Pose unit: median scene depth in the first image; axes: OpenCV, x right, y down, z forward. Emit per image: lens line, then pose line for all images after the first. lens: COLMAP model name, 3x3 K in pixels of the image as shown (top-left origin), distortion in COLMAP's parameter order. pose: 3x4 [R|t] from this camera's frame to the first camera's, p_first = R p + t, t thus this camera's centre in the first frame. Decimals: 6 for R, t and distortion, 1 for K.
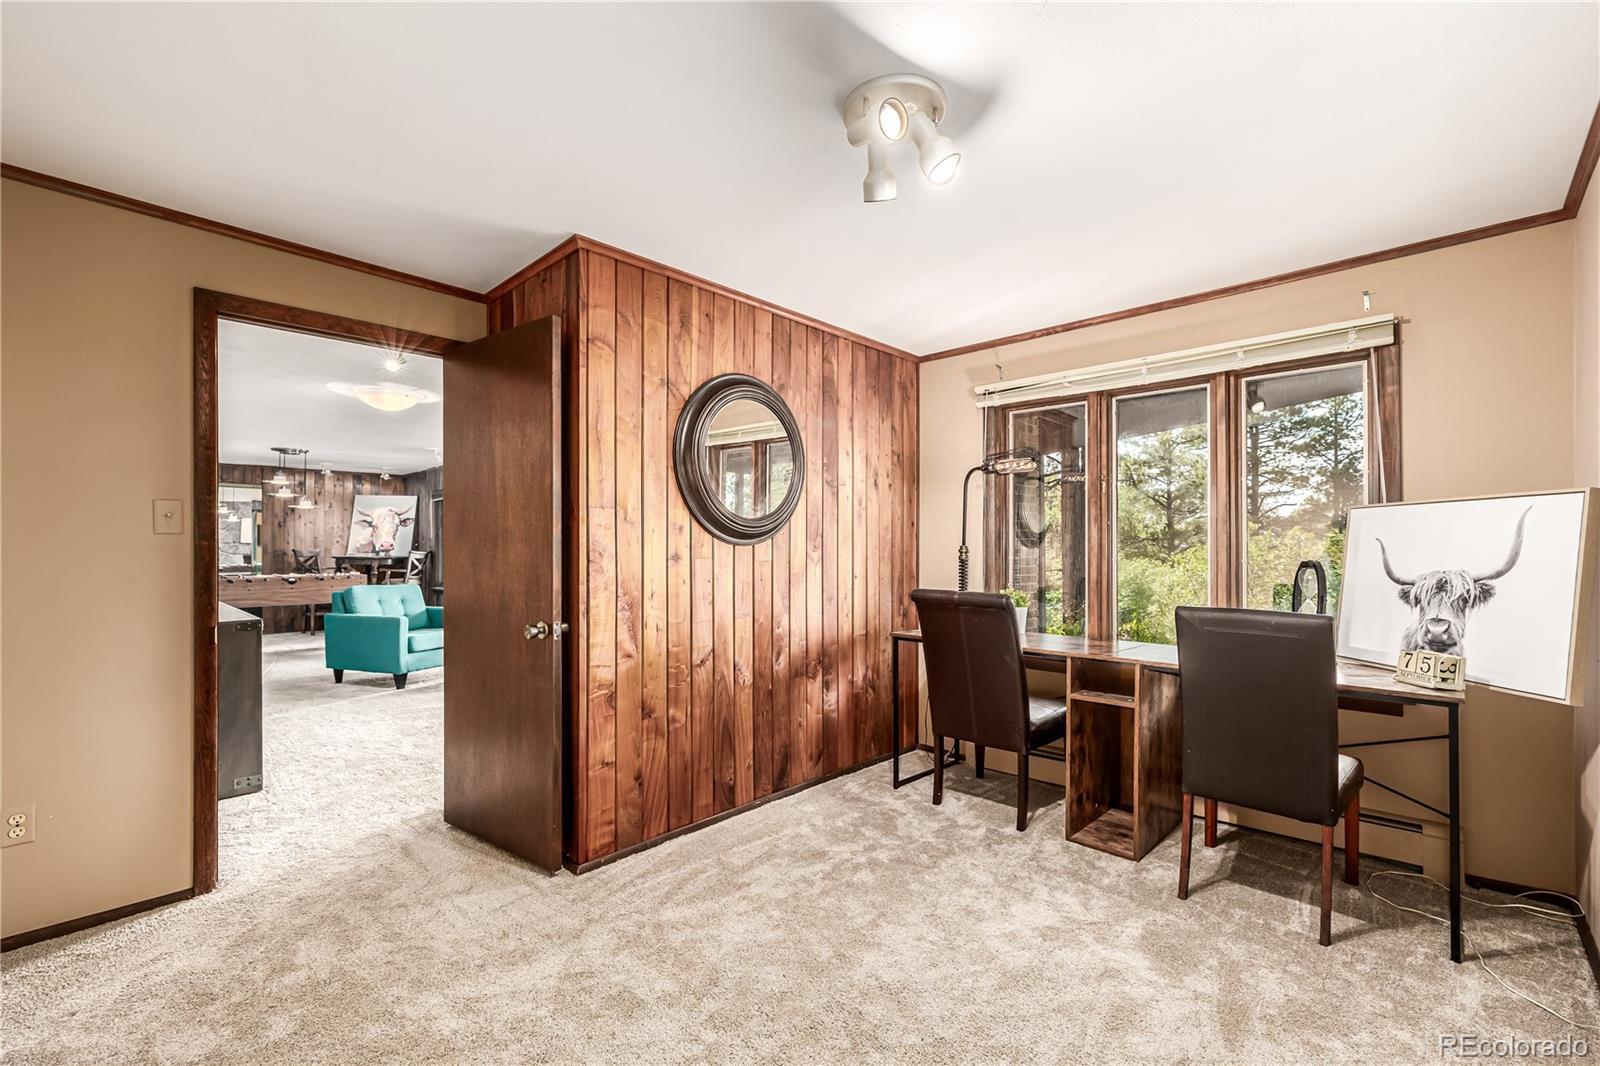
lens RADIAL K [[684.3, 0, 803.6], [0, 684.3, 544.9], [0, 0, 1]] dist [-0.006861, -0.000462]
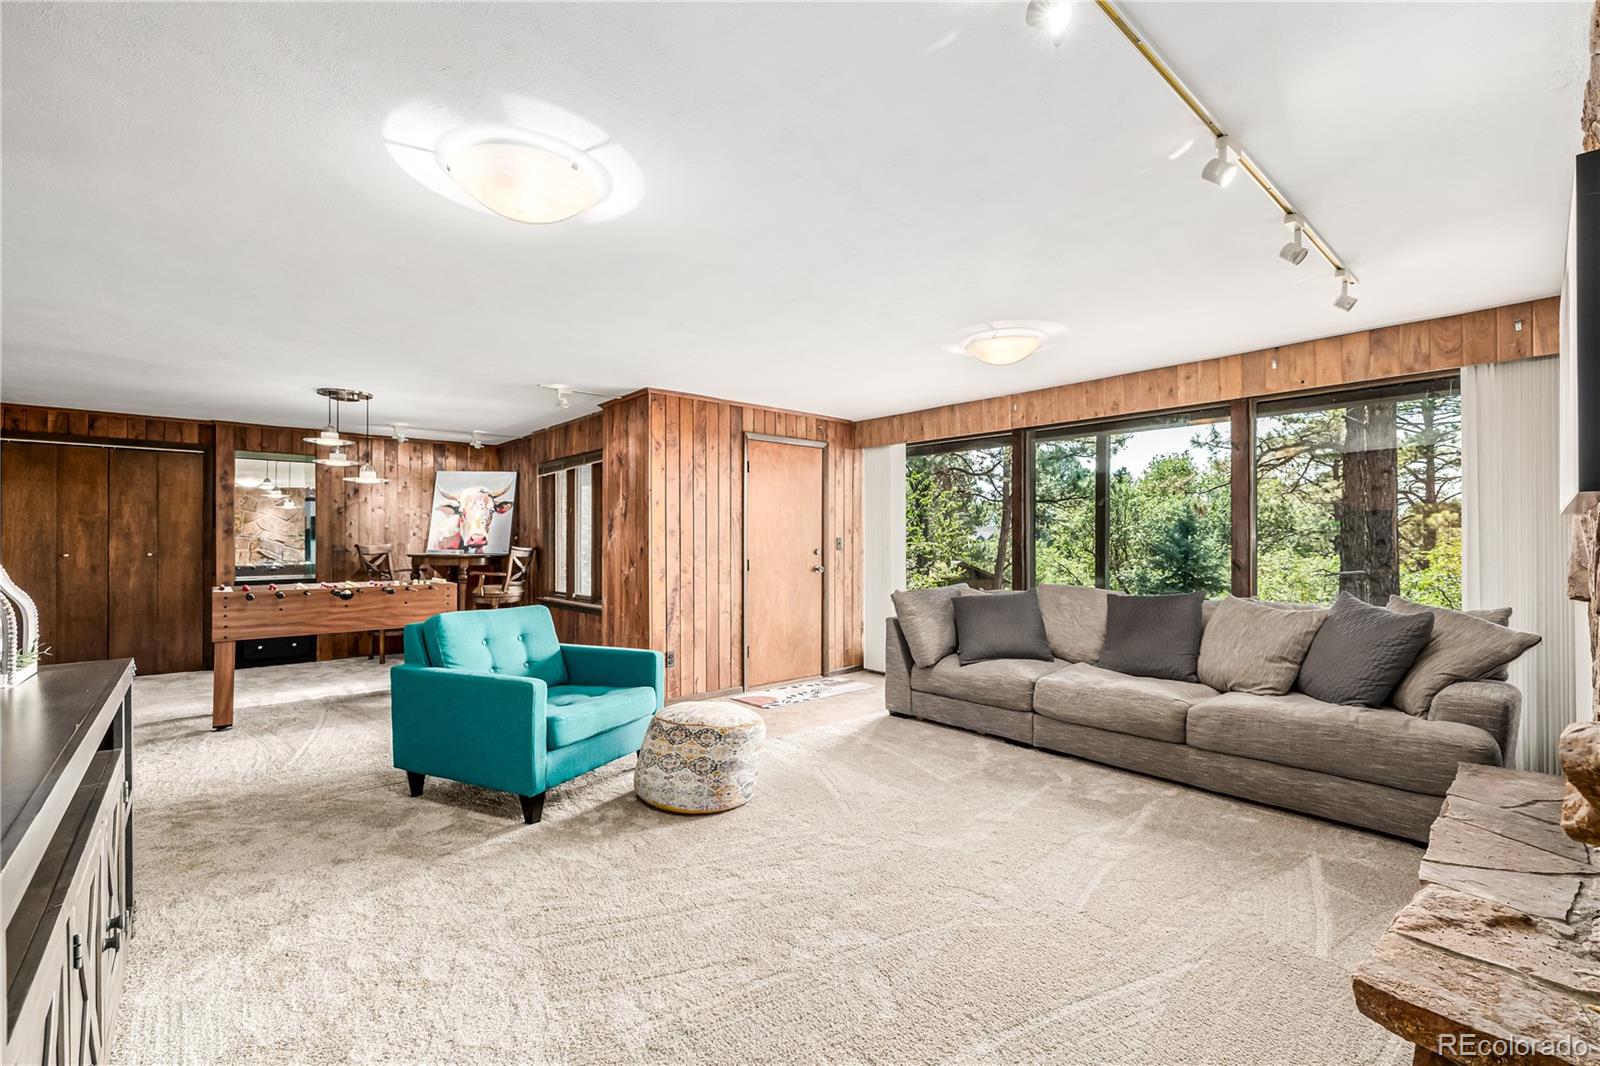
lens RADIAL K [[684.3, 0, 803.6], [0, 684.3, 544.9], [0, 0, 1]] dist [-0.006861, -0.000462]
pose [[0.996646, 0.000863, -0.081823, -0.206947], [-0.000115, 0.999958, 0.009141, 0.000438], [0.081828, -0.009101, 0.996605, 0.303762]]
